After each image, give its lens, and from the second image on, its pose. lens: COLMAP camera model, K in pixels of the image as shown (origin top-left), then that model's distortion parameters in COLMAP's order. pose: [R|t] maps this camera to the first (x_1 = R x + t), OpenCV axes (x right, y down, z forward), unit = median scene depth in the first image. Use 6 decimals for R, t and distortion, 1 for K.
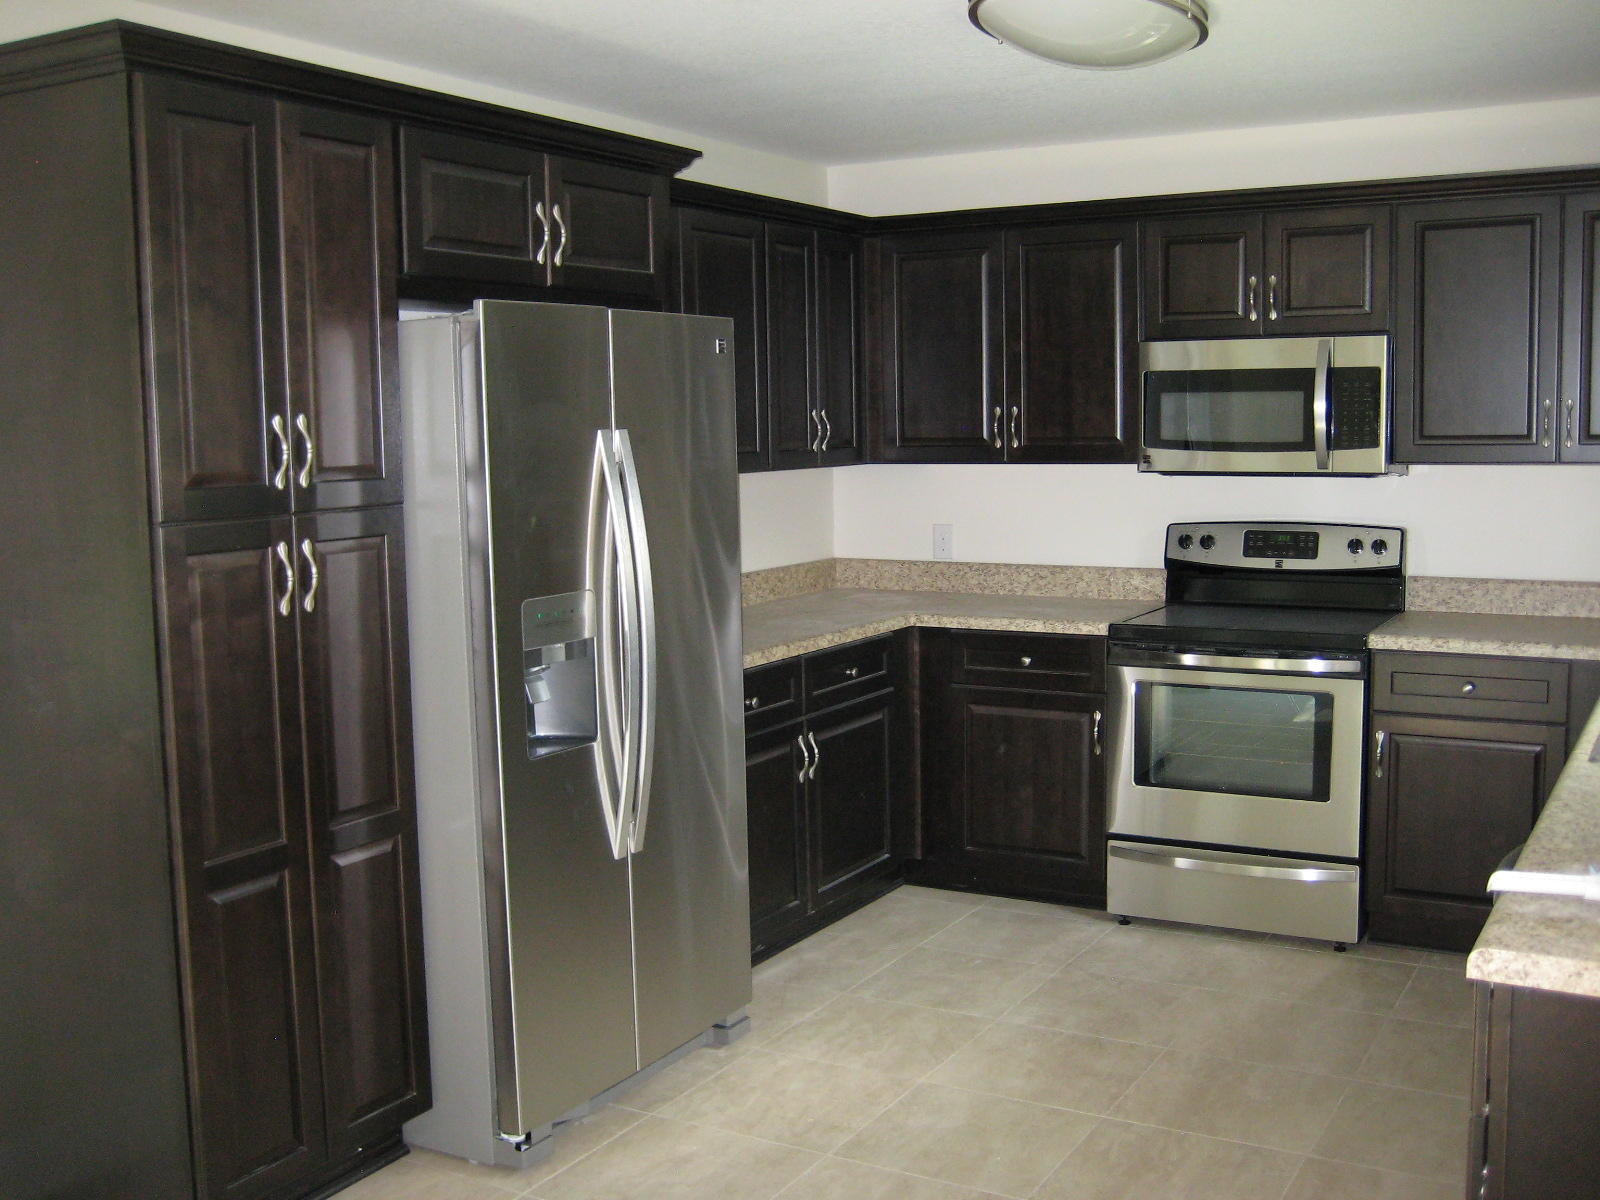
lens RADIAL K [[1677.3, 0, 816.3], [0, 1677.3, 601.9], [0, 0, 1]] dist [-0.176160, 0.298338]
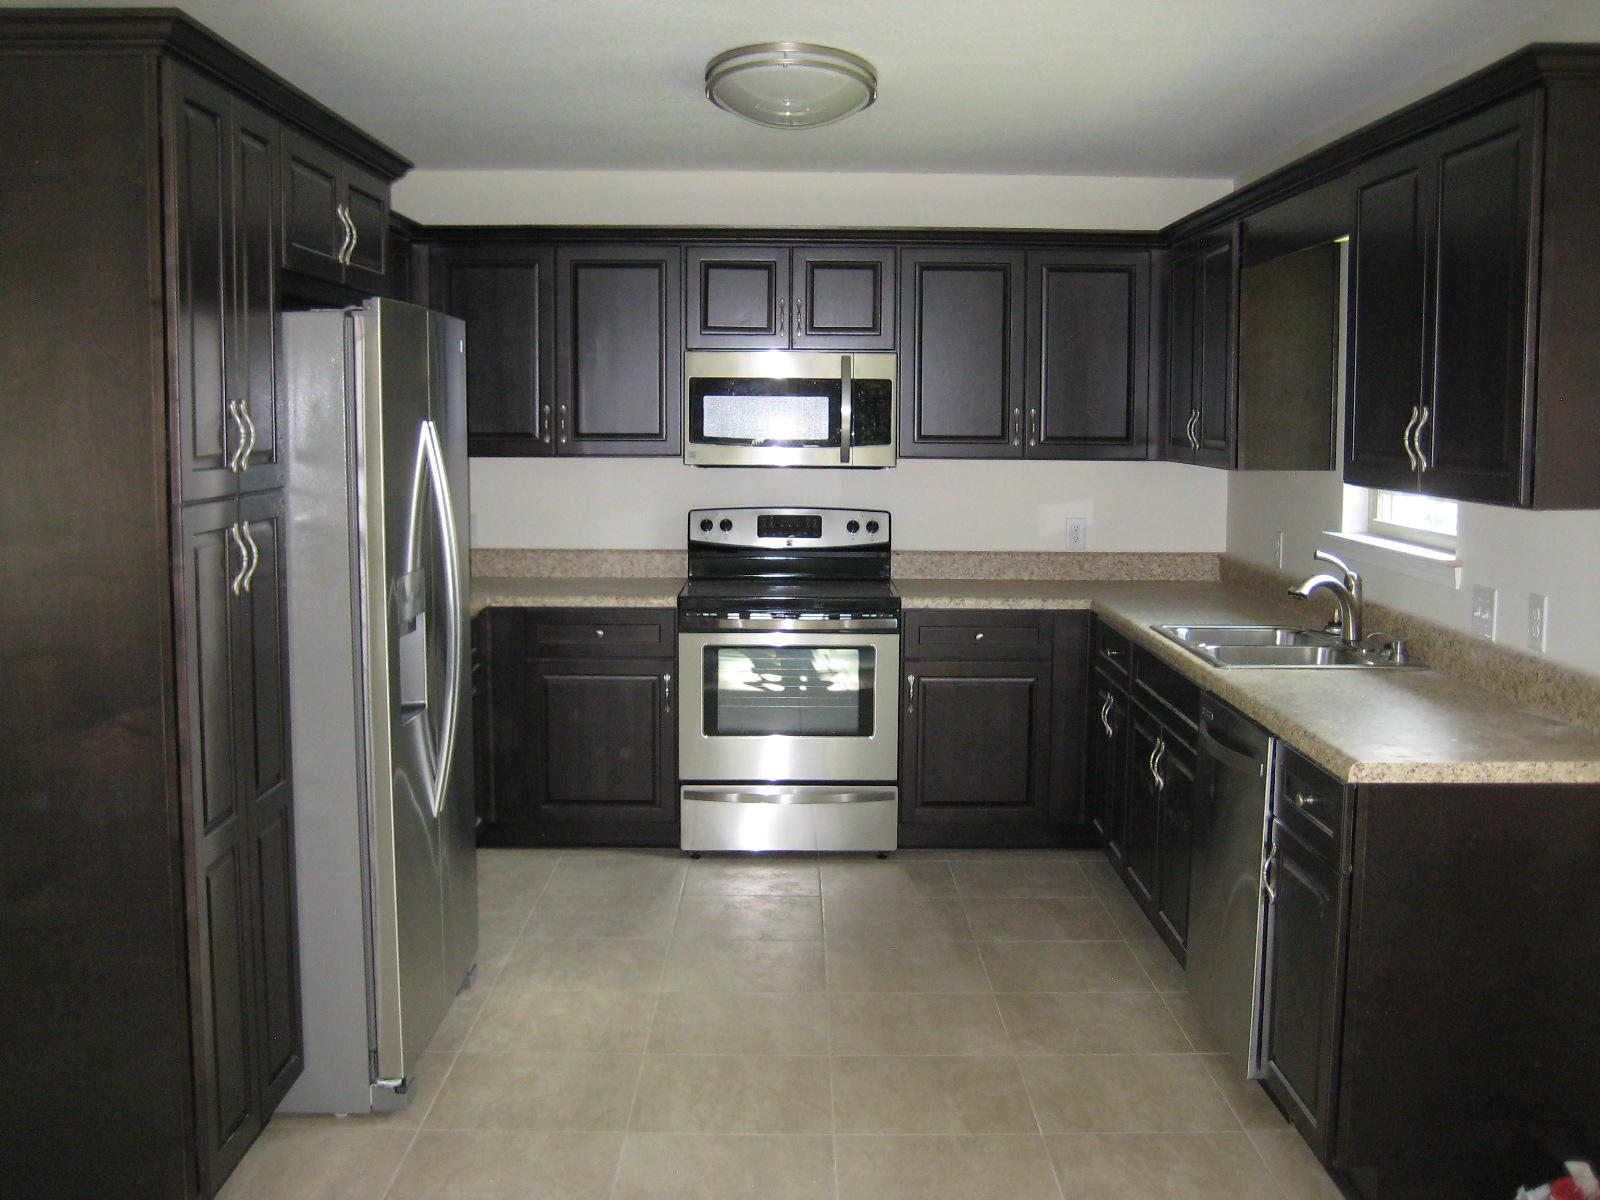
lens RADIAL K [[1677.3, 0, 816.3], [0, 1677.3, 601.9], [0, 0, 1]] dist [-0.176160, 0.298338]
pose [[0.863693, -0.033438, 0.502909, -0.329588], [0.032802, 0.999411, 0.010116, 0.008147], [-0.502950, 0.007759, 0.864280, -0.044606]]
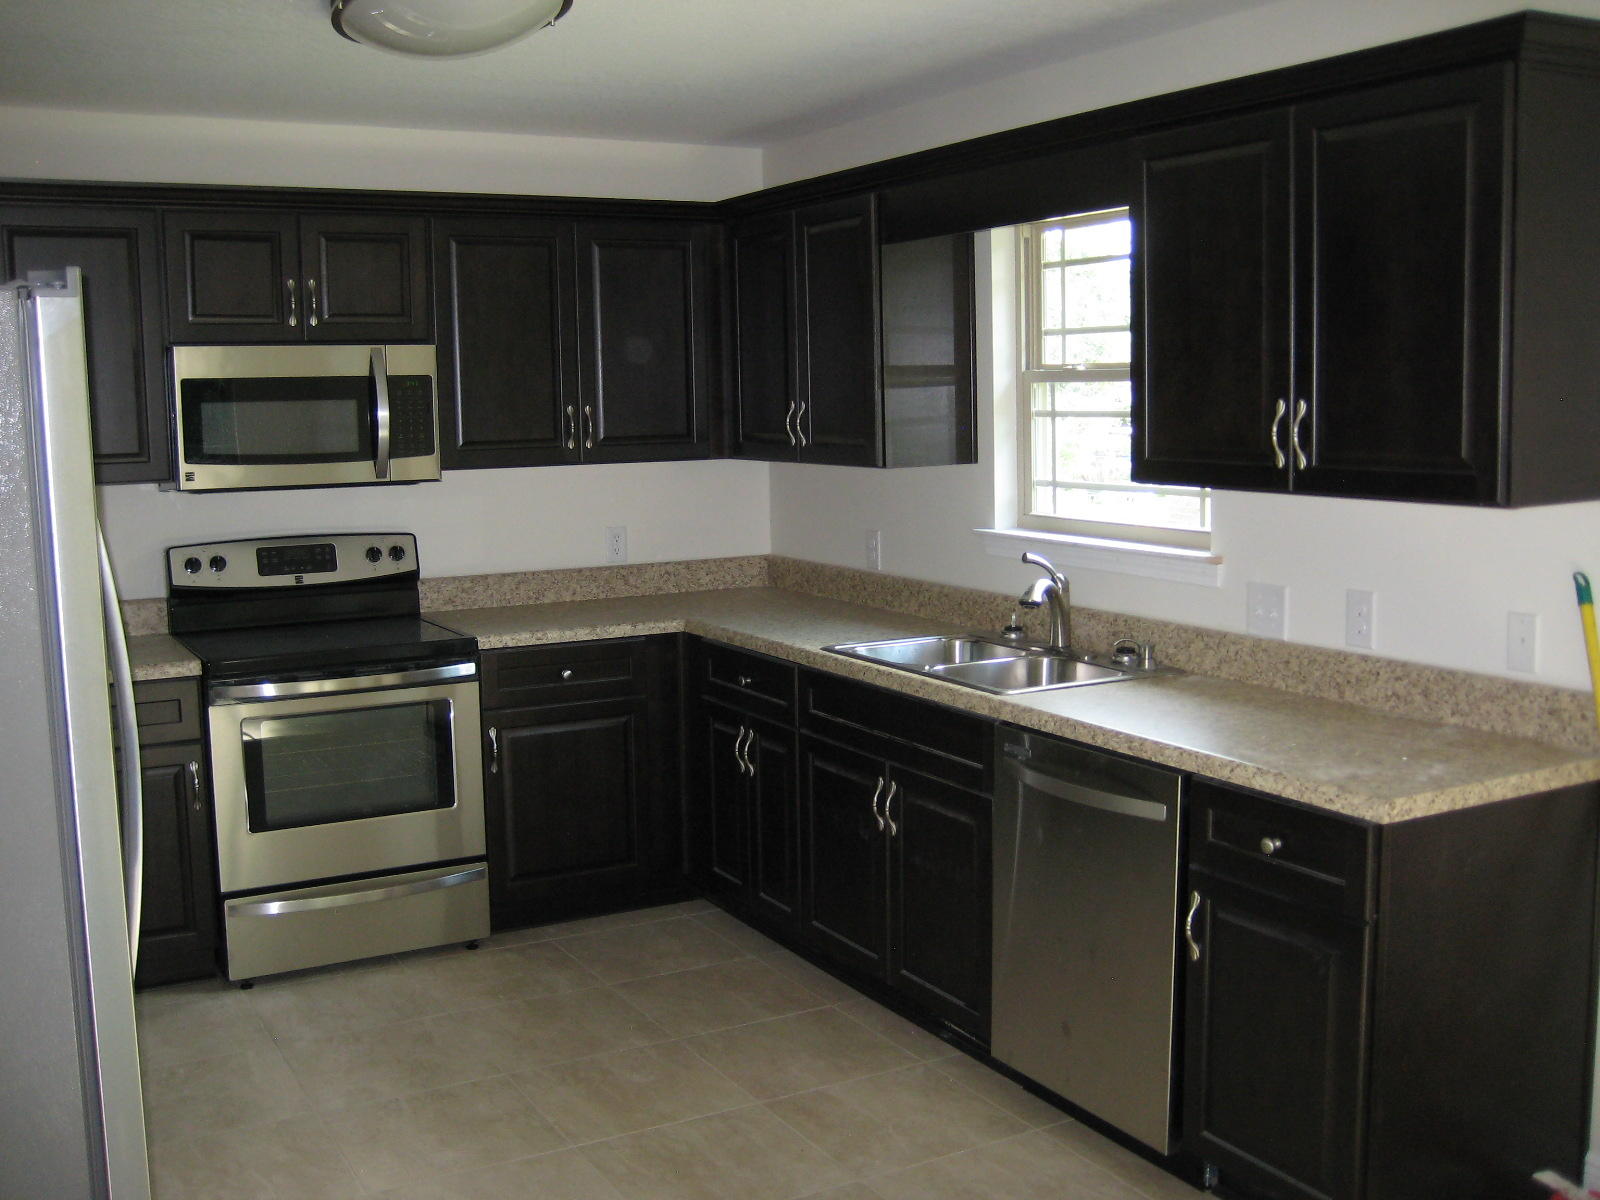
lens RADIAL K [[1677.3, 0, 816.3], [0, 1677.3, 601.9], [0, 0, 1]] dist [-0.176160, 0.298338]
pose [[0.516641, -0.097169, 0.850670, -0.411631], [0.098349, 0.993698, 0.053776, -0.034616], [-0.850535, 0.055880, 0.522942, 0.262742]]
